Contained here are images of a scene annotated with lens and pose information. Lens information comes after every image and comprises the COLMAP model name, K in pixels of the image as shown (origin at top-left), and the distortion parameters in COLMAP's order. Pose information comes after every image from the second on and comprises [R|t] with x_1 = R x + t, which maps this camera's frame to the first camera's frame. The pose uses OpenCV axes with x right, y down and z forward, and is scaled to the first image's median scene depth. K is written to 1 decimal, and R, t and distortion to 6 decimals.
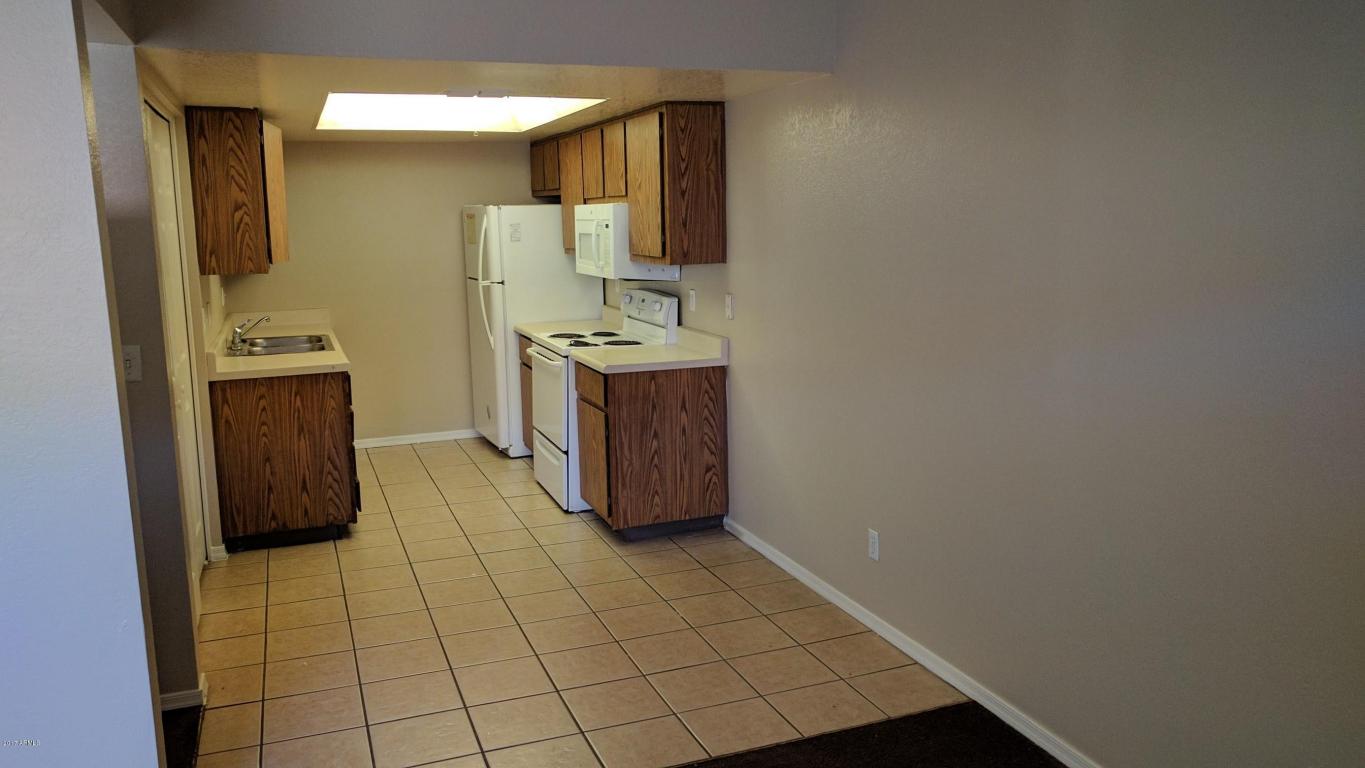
lens RADIAL K [[1038.4, 0, 681.2], [0, 1038.4, 378.4], [0, 0, 1]] dist [0.029166, -0.036865]
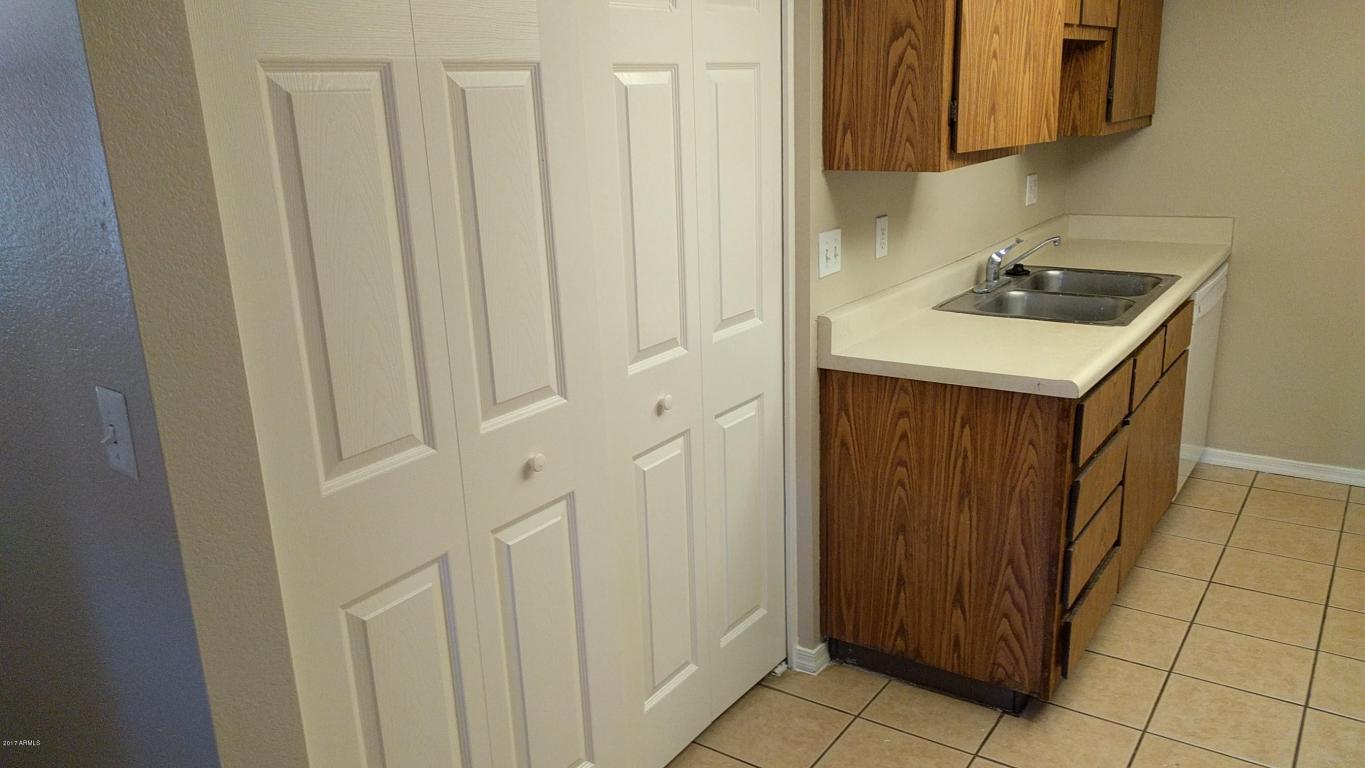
lens RADIAL K [[1038.4, 0, 710.0], [0, 1038.4, 374.1], [0, 0, 1]] dist [0.029166, -0.036865]
pose [[0.578722, 0.219792, -0.785349, -0.057513], [-0.108058, 0.975173, 0.193290, -0.089341], [0.808334, -0.026998, 0.588104, 0.614403]]
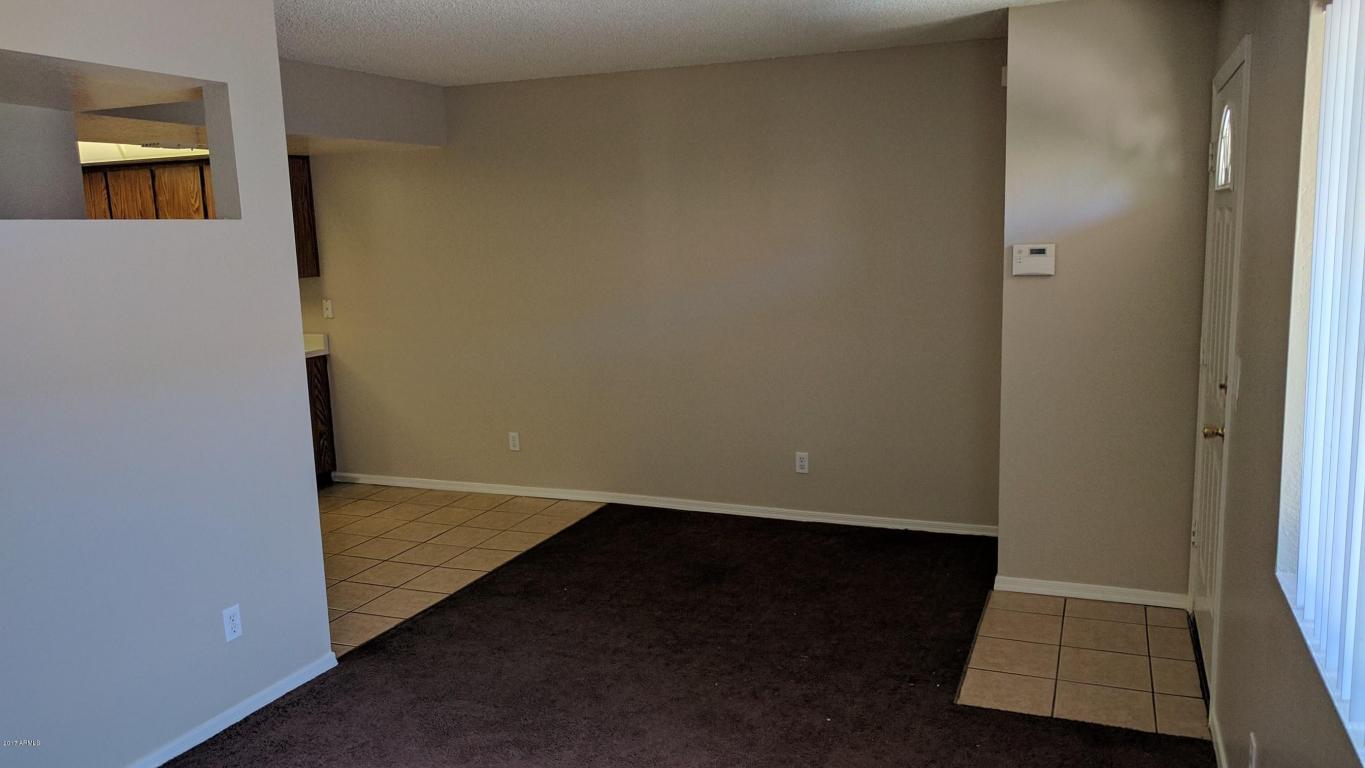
lens RADIAL K [[1038.4, 0, 678.6], [0, 1038.4, 387.9], [0, 0, 1]] dist [0.029166, -0.036865]
pose [[0.696968, -0.118625, 0.707223, -0.586093], [0.133928, 0.990403, 0.034138, 0.044195], [-0.704485, 0.070924, 0.706166, -0.244088]]
